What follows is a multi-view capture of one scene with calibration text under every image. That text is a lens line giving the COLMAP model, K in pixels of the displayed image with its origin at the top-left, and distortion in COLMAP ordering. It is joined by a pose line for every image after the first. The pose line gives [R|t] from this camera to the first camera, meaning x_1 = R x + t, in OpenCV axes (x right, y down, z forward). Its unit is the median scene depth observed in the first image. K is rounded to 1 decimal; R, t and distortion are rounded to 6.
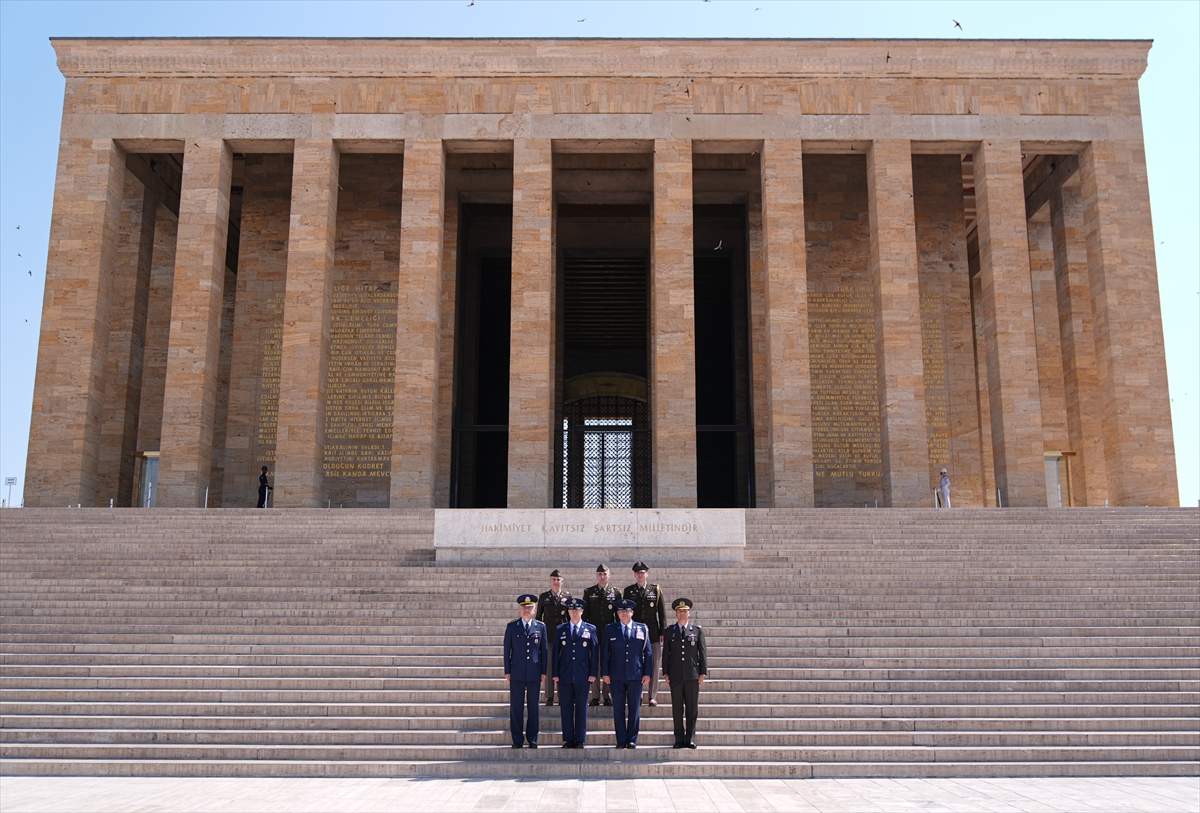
lens RADIAL K [[1170.8, 0, 600.0], [0, 1170.8, 406.5], [0, 0, 1]] dist [-0.008665, -0.005956]
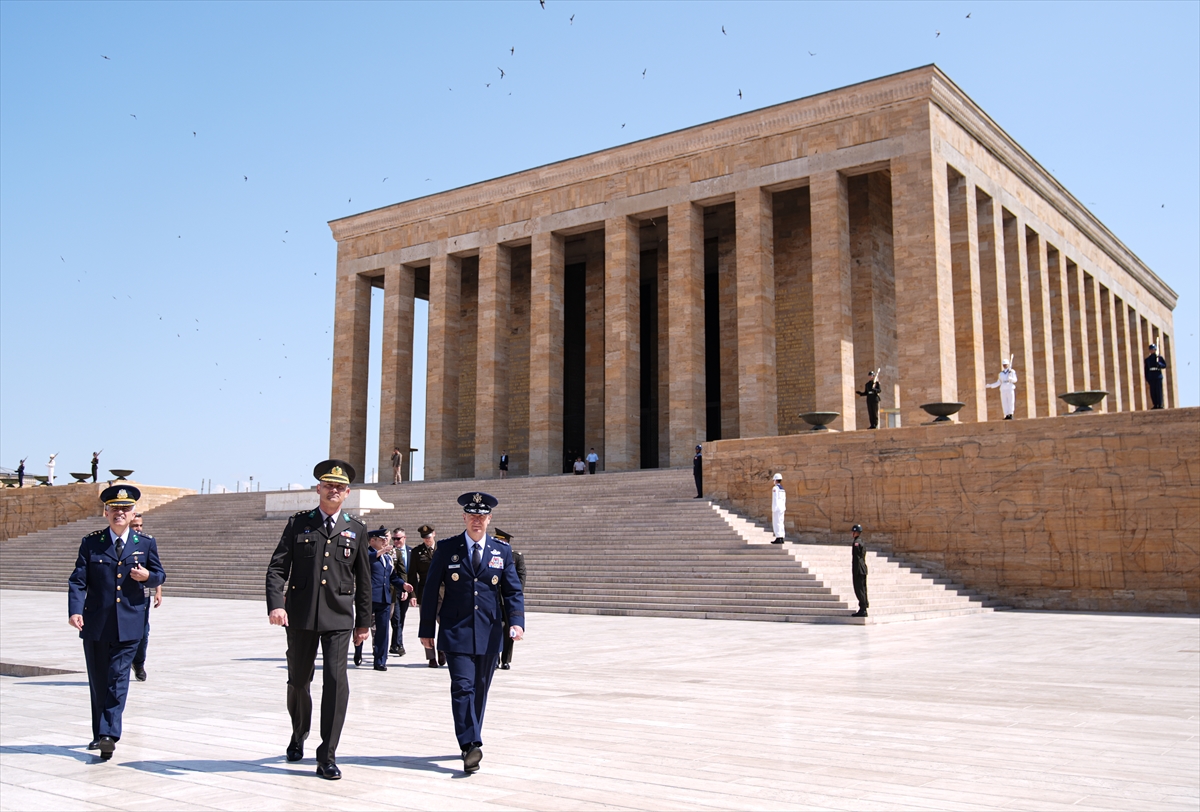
lens RADIAL K [[1170.8, 0, 600.0], [0, 1170.8, 406.0], [0, 0, 1]] dist [-0.008665, -0.005956]
pose [[0.793880, -0.075783, -0.603334, 0.918913], [0.115530, 0.992929, 0.027297, -0.035798], [0.596999, -0.091374, 0.797021, -0.206419]]
